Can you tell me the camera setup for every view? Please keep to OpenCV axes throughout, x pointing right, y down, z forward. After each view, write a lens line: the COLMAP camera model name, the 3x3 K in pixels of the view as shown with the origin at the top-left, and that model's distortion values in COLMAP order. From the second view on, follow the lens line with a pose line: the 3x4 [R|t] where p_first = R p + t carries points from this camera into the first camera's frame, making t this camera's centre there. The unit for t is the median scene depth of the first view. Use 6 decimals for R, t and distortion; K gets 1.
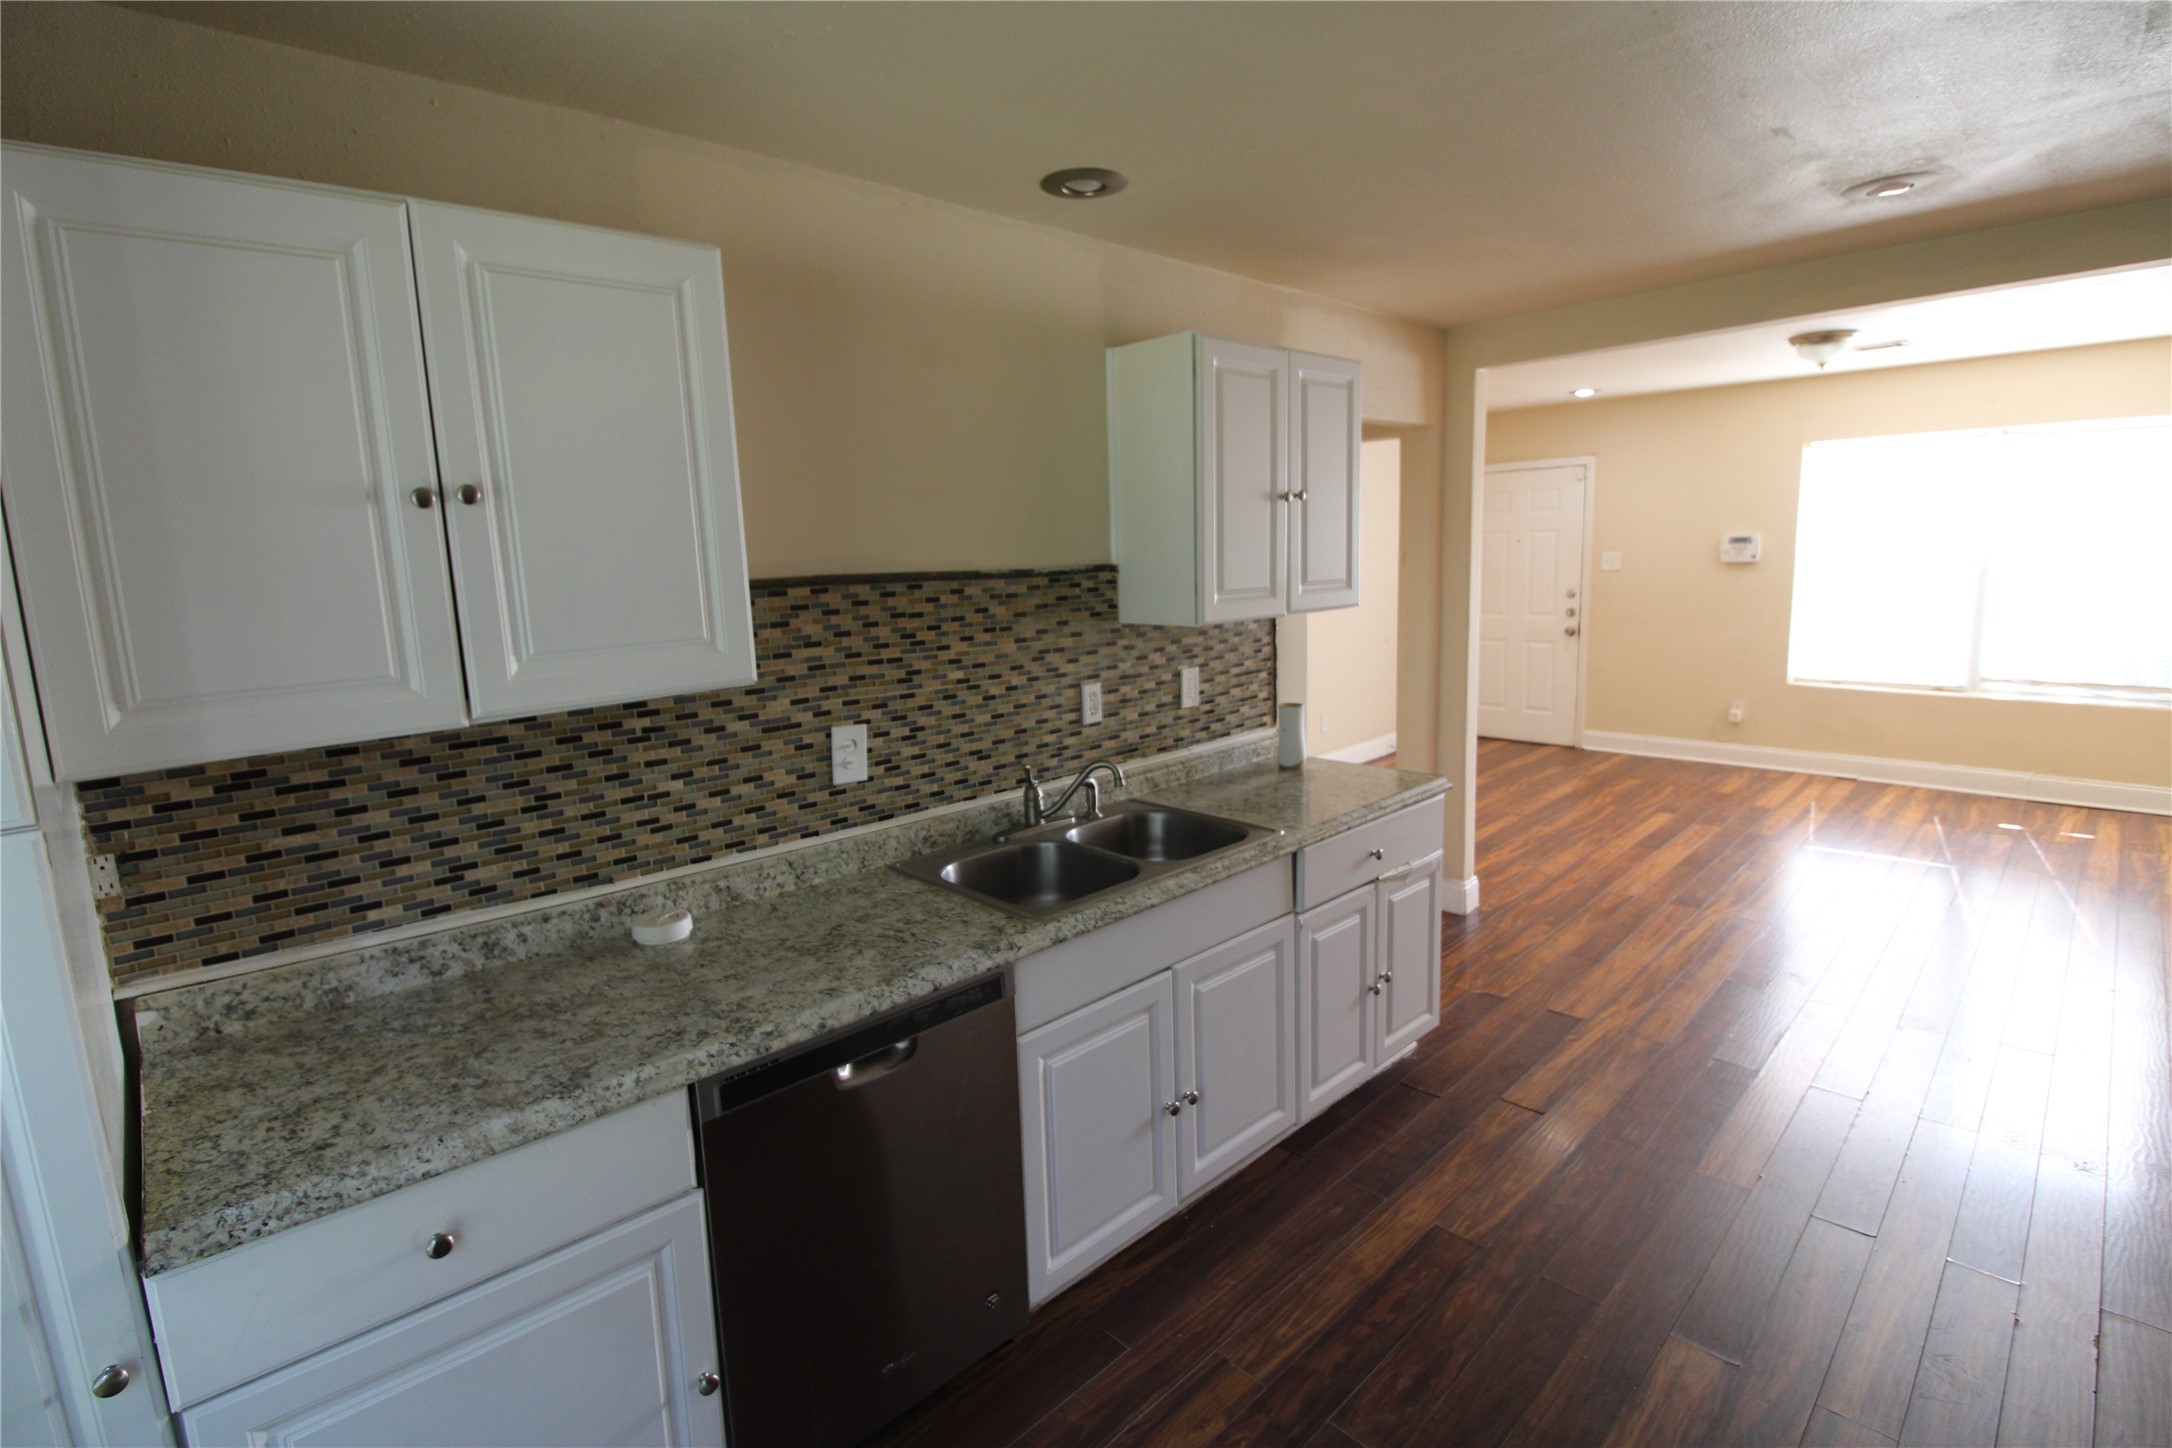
lens RADIAL K [[994.2, 0, 1092.3], [0, 994.2, 697.3], [0, 0, 1]] dist [-0.001231, -0.013012]
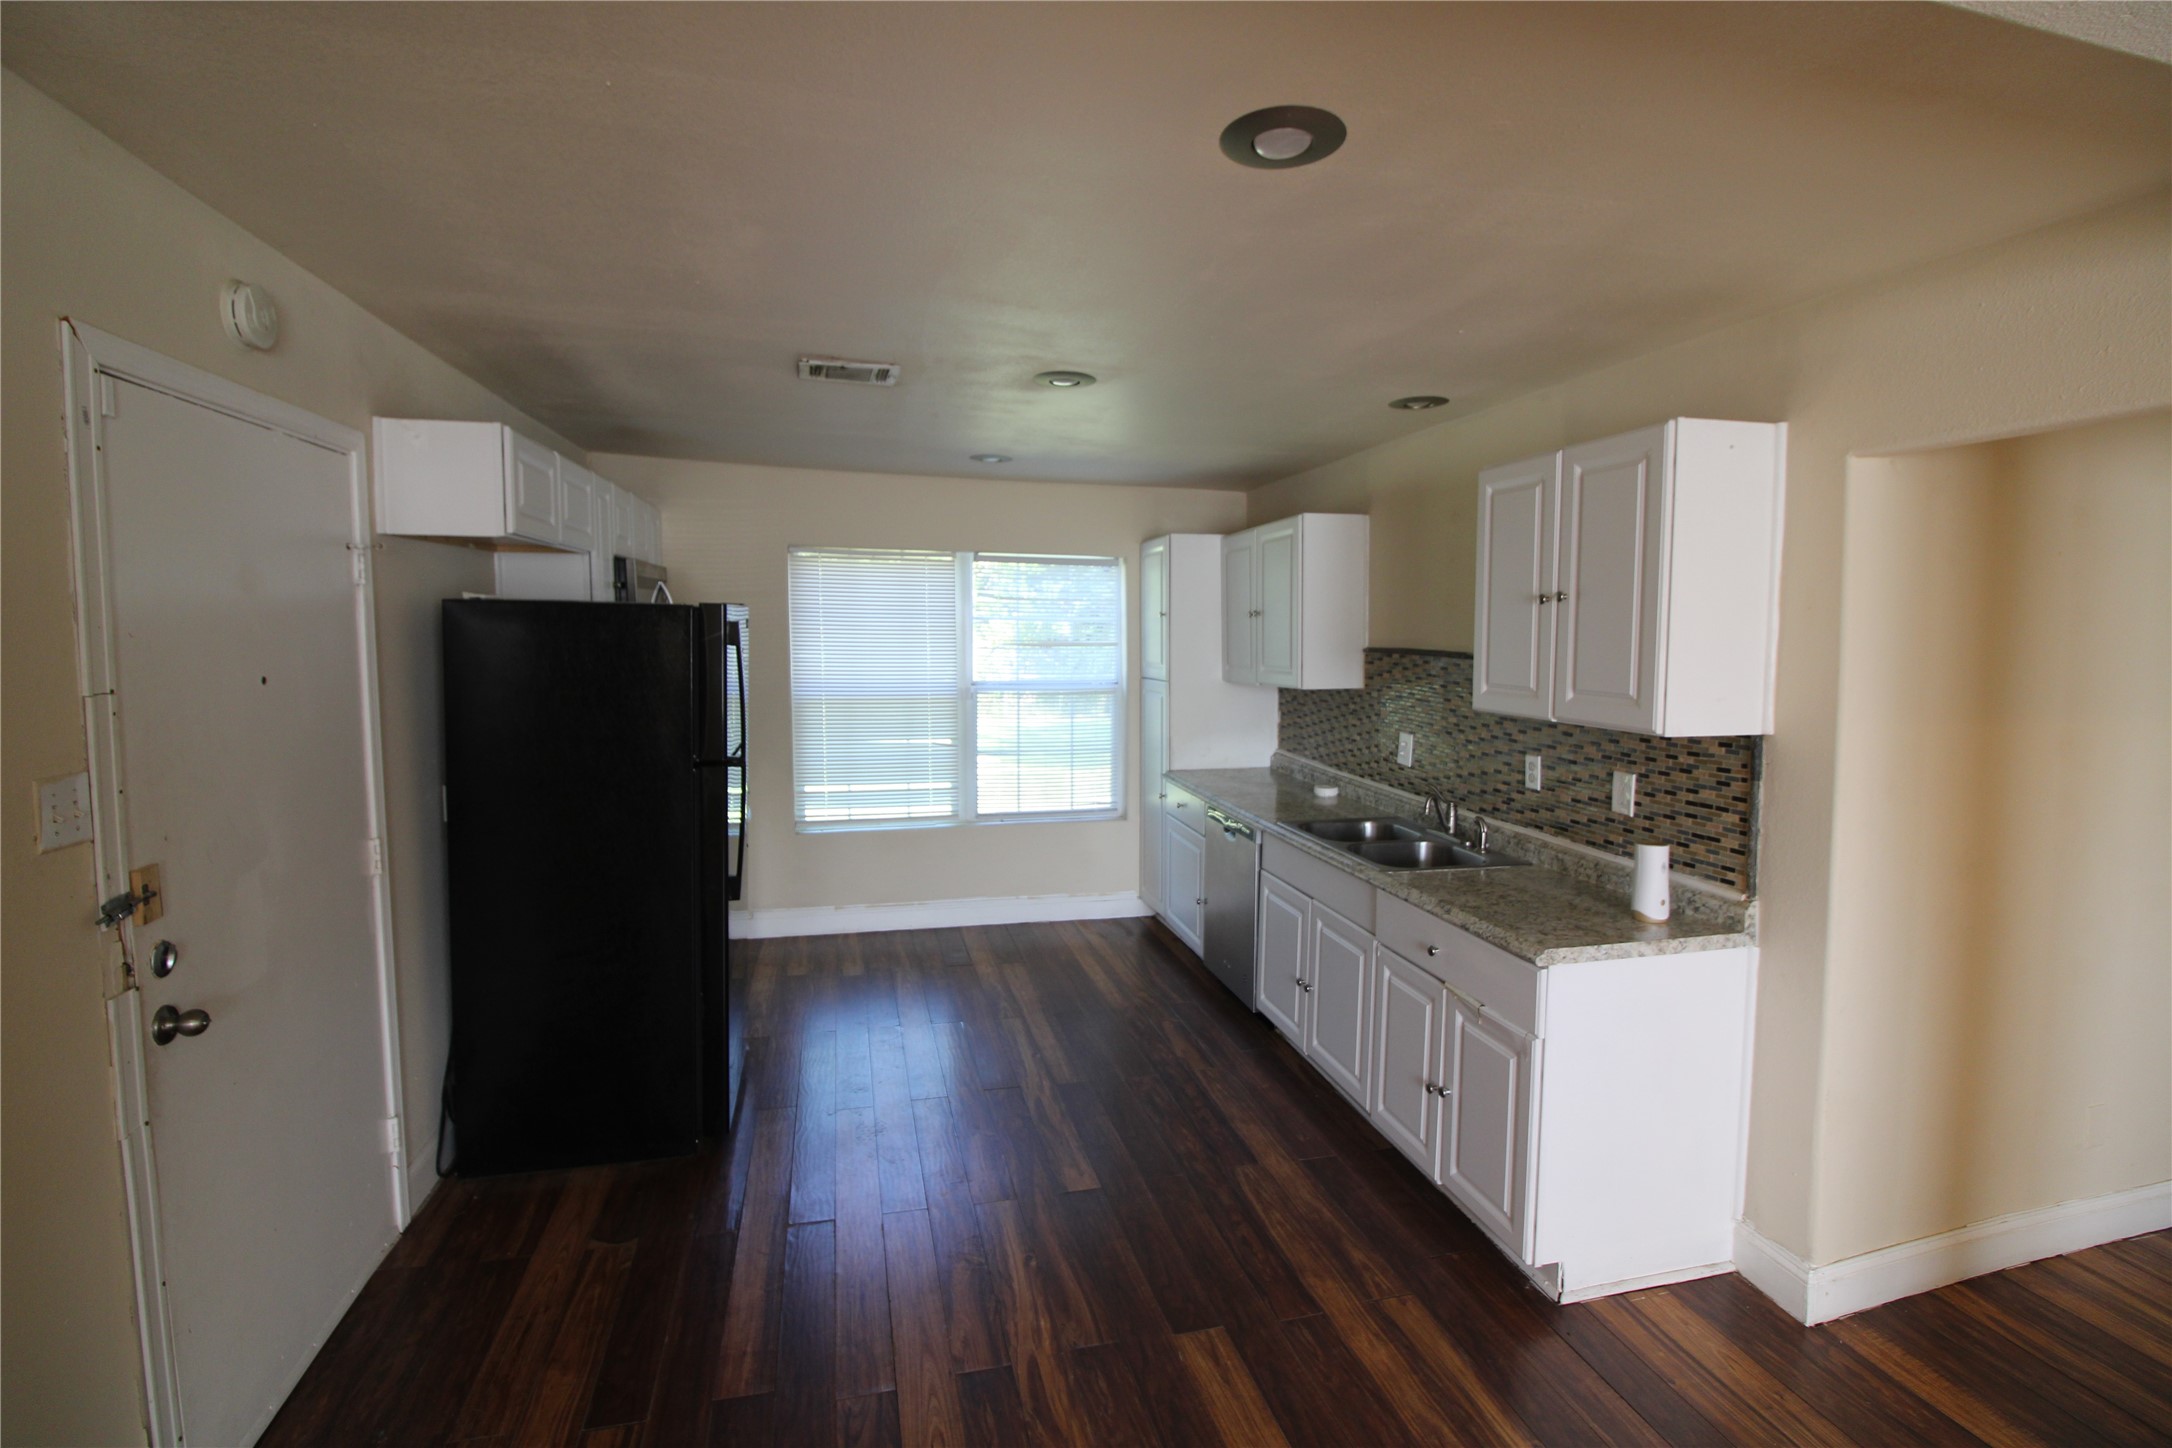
lens RADIAL K [[994.2, 0, 1092.3], [0, 994.2, 697.3], [0, 0, 1]] dist [-0.001231, -0.013012]
pose [[-0.492056, 0.090168, -0.865881, 1.303949], [-0.121880, 0.977691, 0.171072, -0.224449], [0.861990, 0.189710, -0.470089, 1.116448]]
